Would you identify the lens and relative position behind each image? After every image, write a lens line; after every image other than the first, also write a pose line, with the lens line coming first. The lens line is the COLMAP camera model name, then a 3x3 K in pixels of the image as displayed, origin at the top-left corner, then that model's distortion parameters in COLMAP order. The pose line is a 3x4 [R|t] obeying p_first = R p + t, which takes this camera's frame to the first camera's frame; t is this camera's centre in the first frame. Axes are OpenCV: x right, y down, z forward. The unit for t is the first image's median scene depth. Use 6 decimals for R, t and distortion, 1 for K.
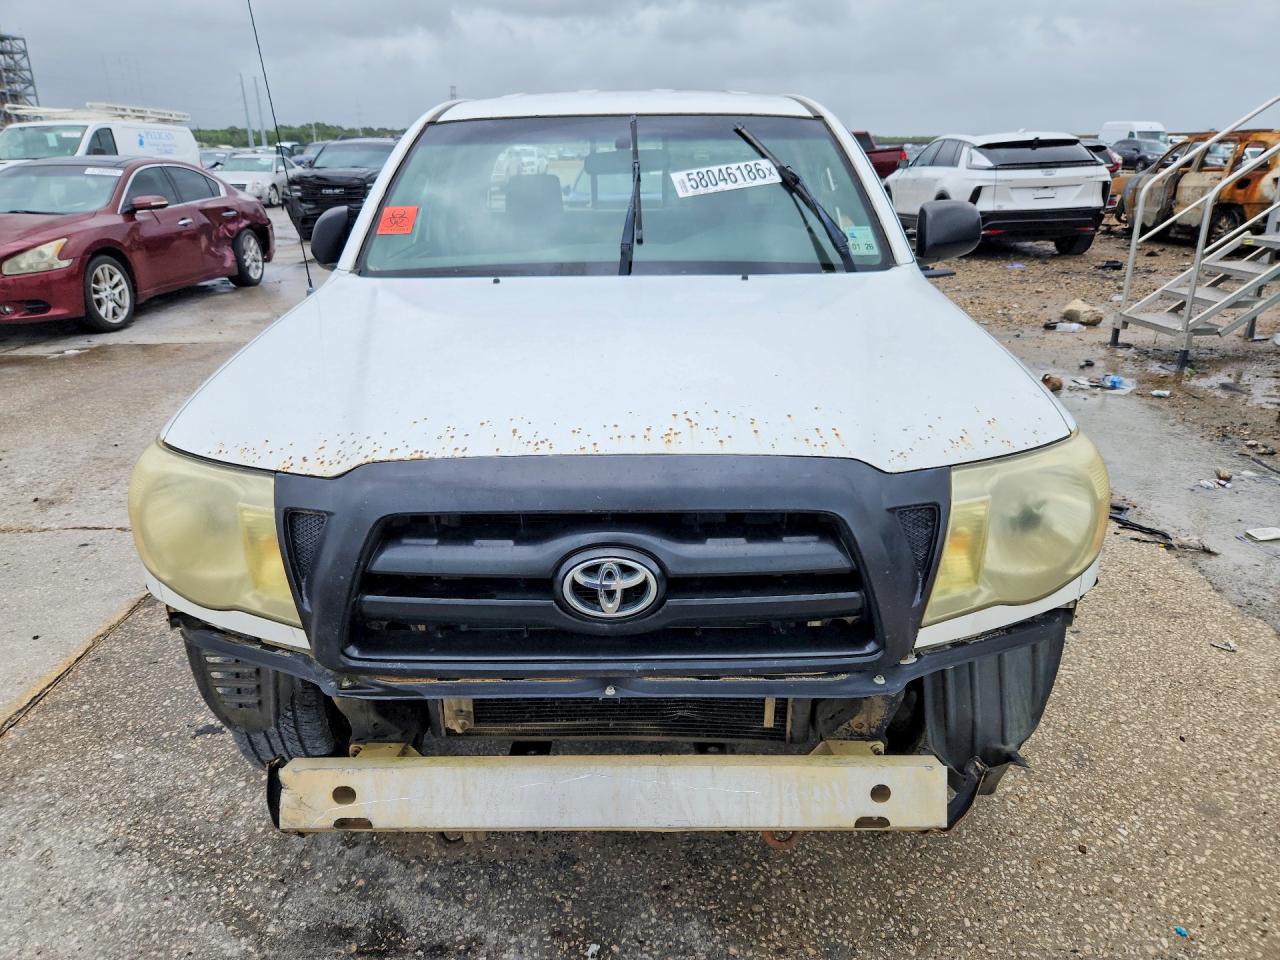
lens RADIAL K [[848.3, 0, 640.0], [0, 848.3, 480.0], [0, 0, 1]] dist [0.071483, -0.060812]
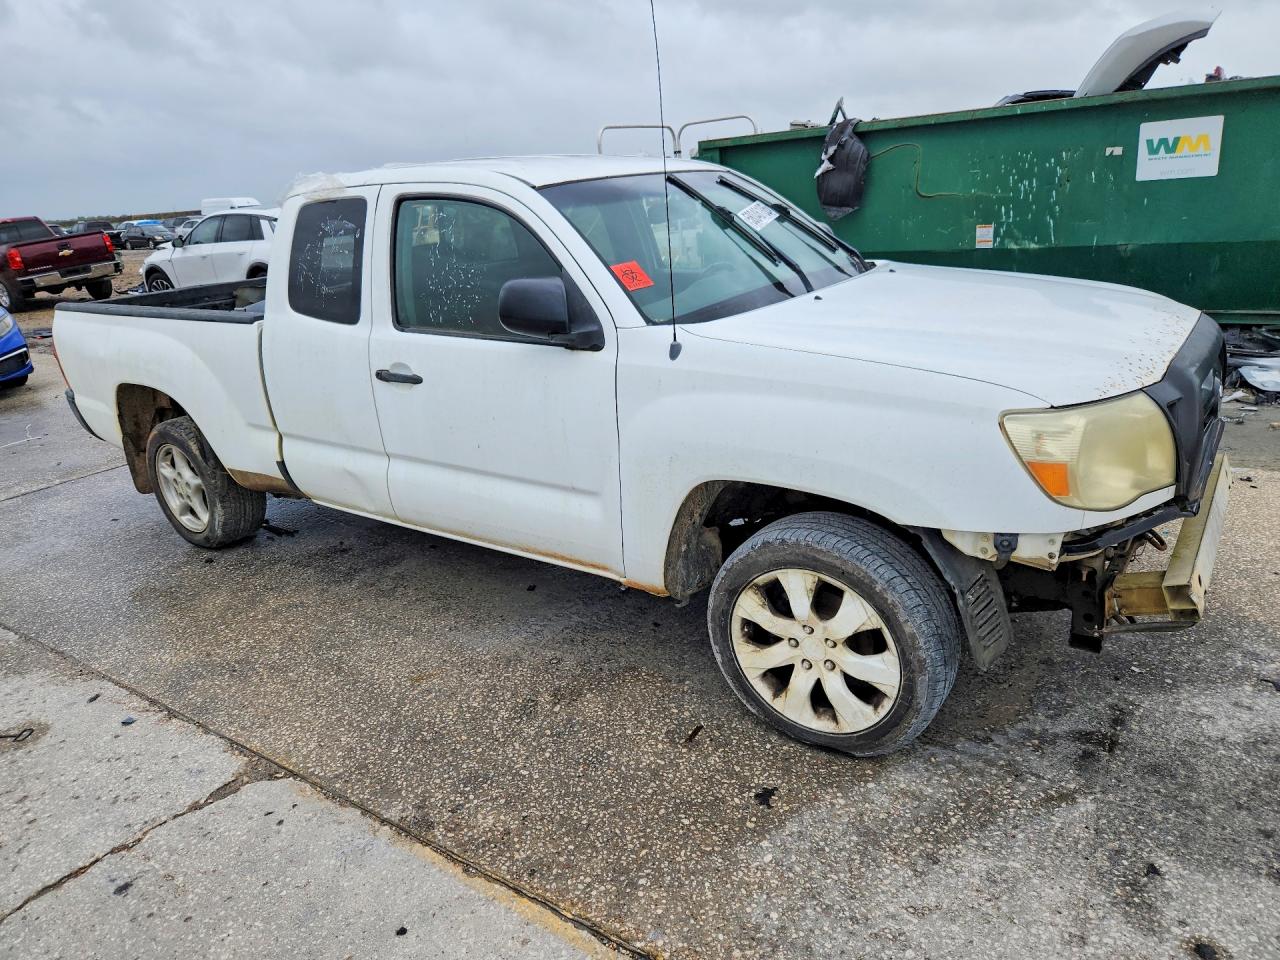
lens RADIAL K [[848.3, 0, 640.0], [0, 848.3, 480.0], [0, 0, 1]] dist [0.071483, -0.060812]
pose [[0.583869, -0.307680, 0.751286, -1.499422], [0.365191, 0.926028, 0.095432, -0.224580], [-0.725074, 0.218643, 0.653041, 0.507633]]
